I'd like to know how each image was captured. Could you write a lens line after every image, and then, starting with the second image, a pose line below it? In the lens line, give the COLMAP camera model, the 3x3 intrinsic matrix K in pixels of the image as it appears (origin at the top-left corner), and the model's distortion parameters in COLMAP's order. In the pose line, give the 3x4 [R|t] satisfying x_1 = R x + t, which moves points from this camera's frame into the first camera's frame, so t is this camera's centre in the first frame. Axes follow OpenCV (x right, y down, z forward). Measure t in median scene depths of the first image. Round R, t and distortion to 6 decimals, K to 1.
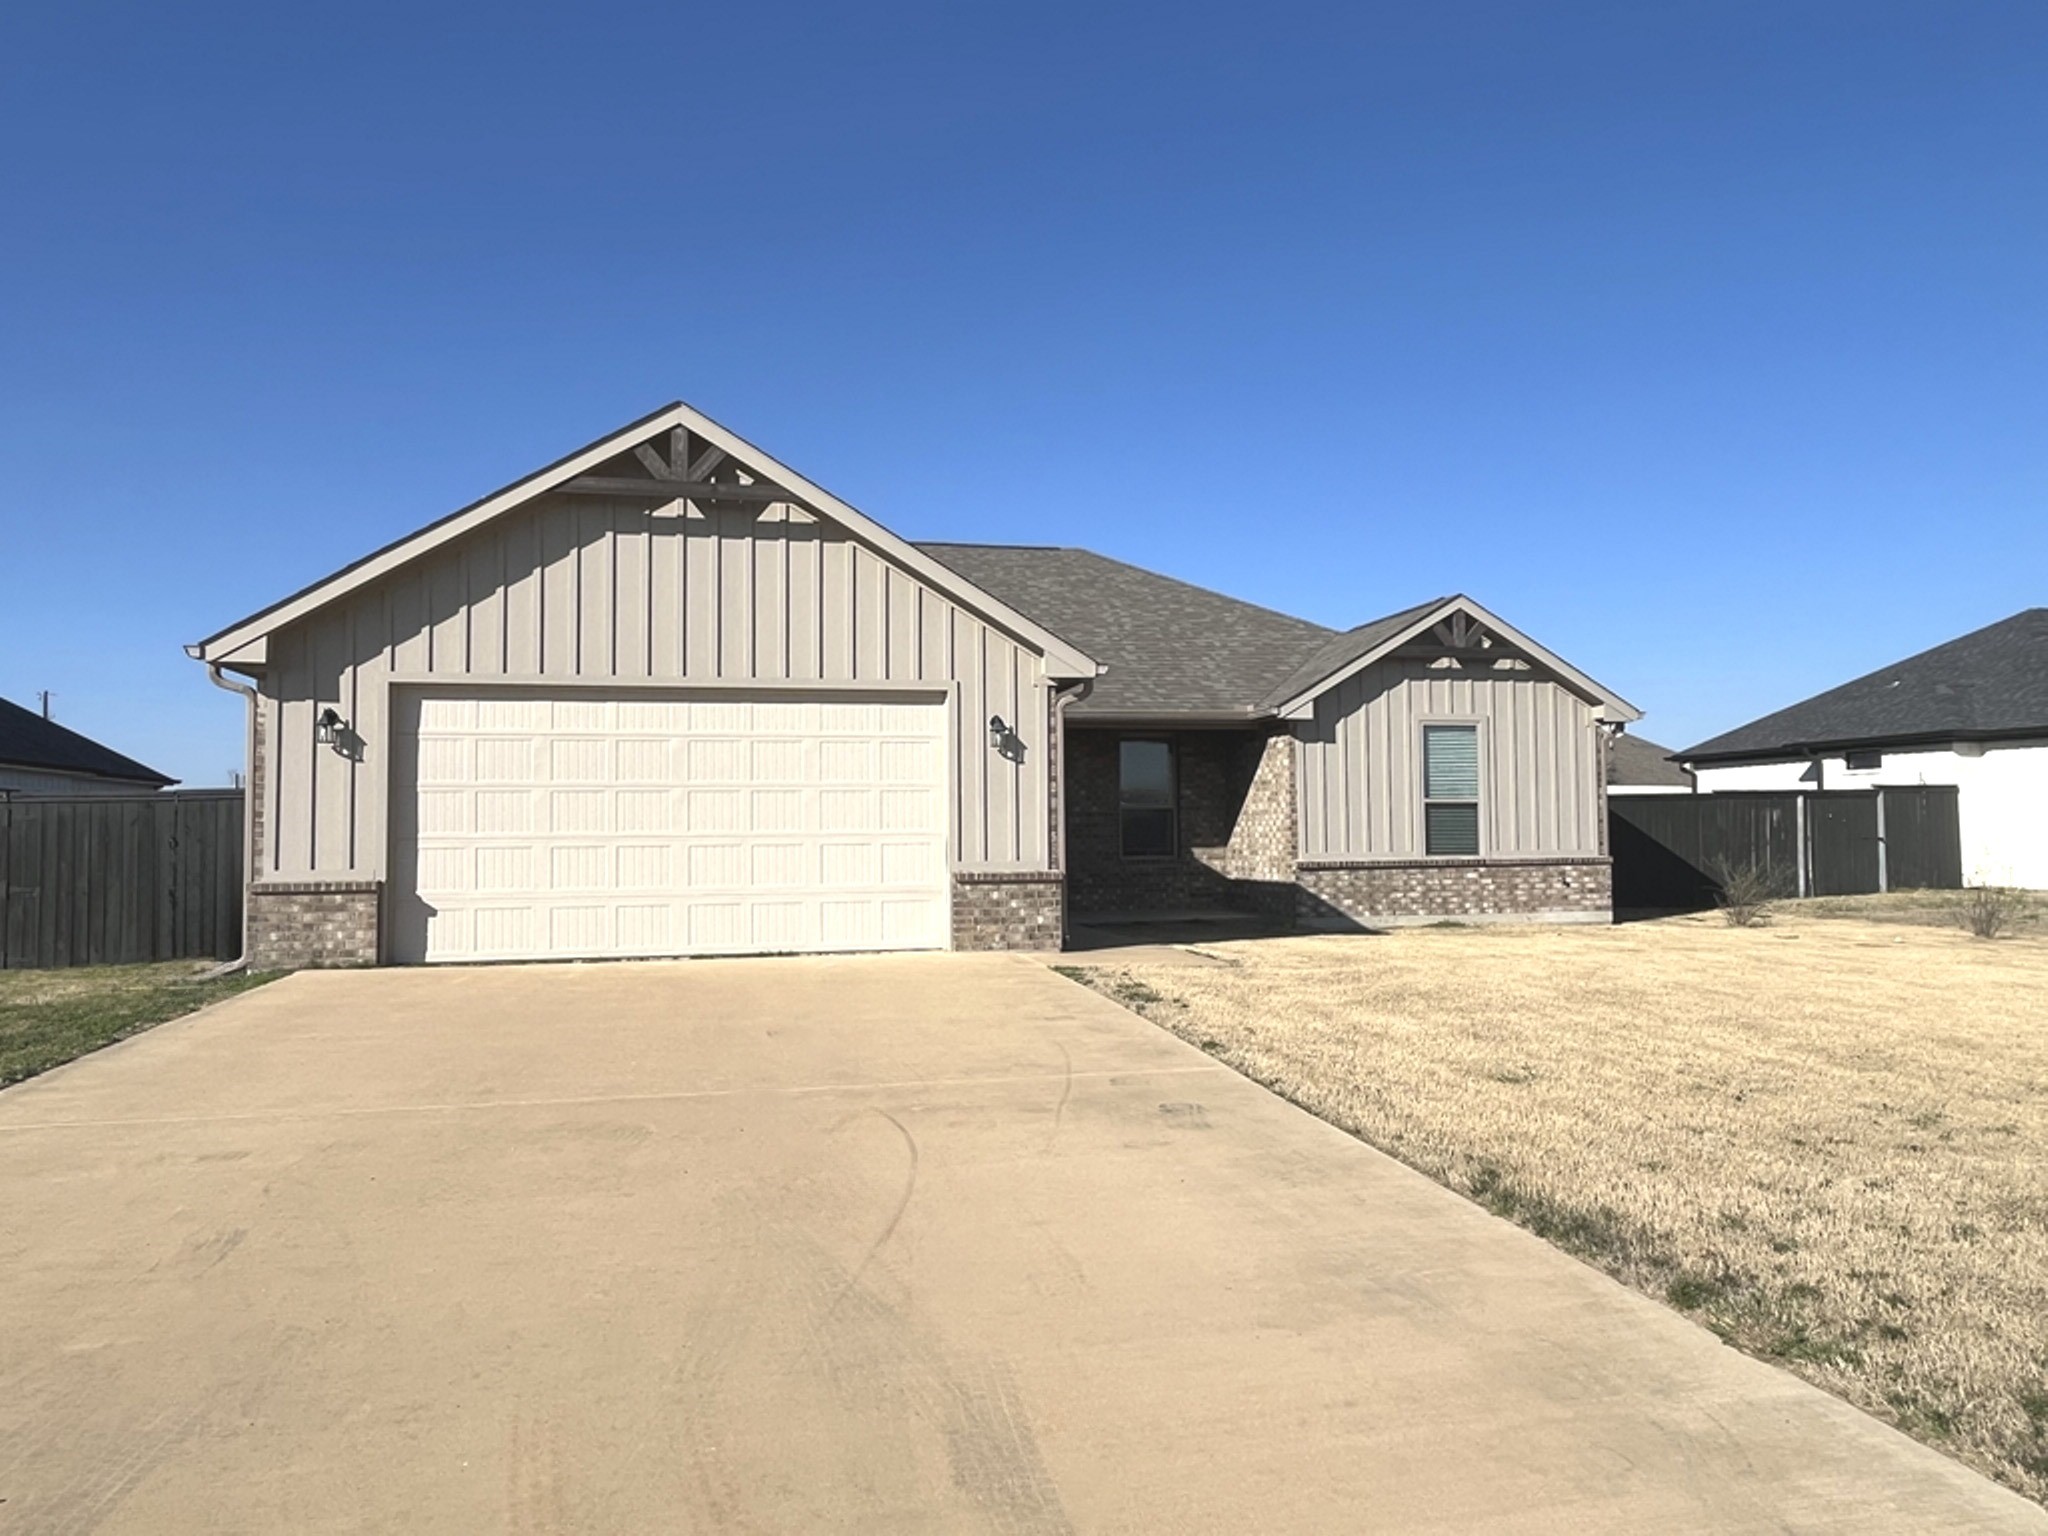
lens RADIAL K [[1273.4, 0, 1025.9], [0, 1273.4, 774.3], [0, 0, 1]] dist [0.001524, -0.000254]
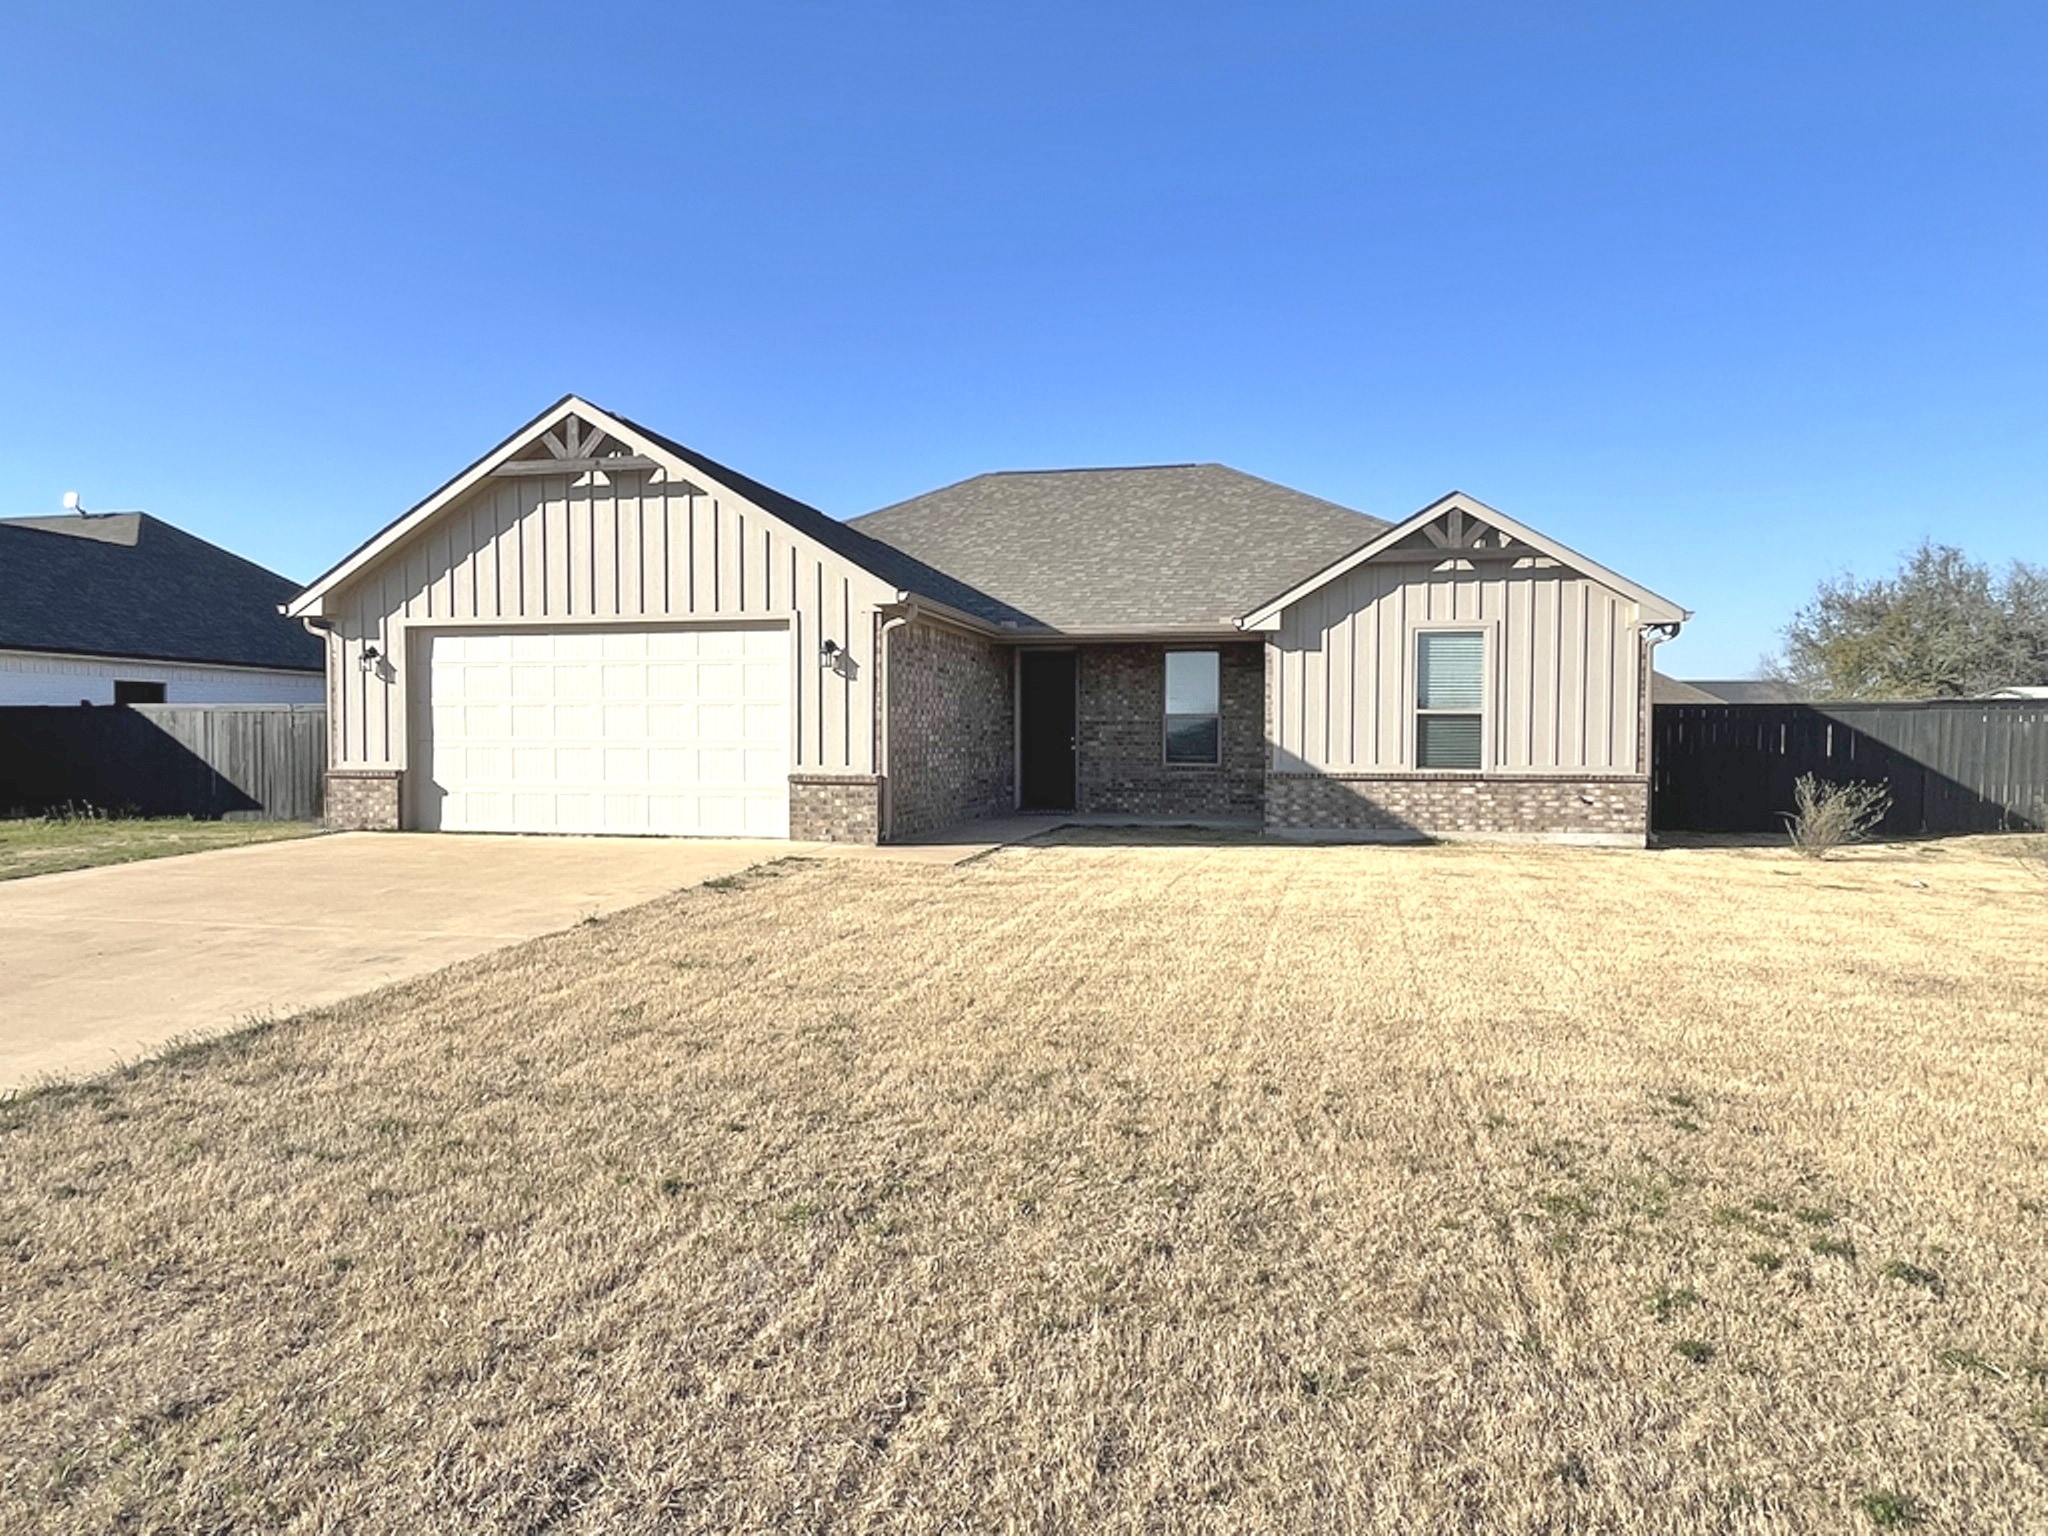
lens RADIAL K [[1177.8, 0, 1024.2], [0, 1177.8, 767.9], [0, 0, 1]] dist [-0.000568, -0.000051]
pose [[0.911966, 0.021972, -0.409676, 0.566914], [0.008901, 0.997270, 0.073299, -0.006484], [0.410168, -0.070493, 0.909281, 0.095674]]
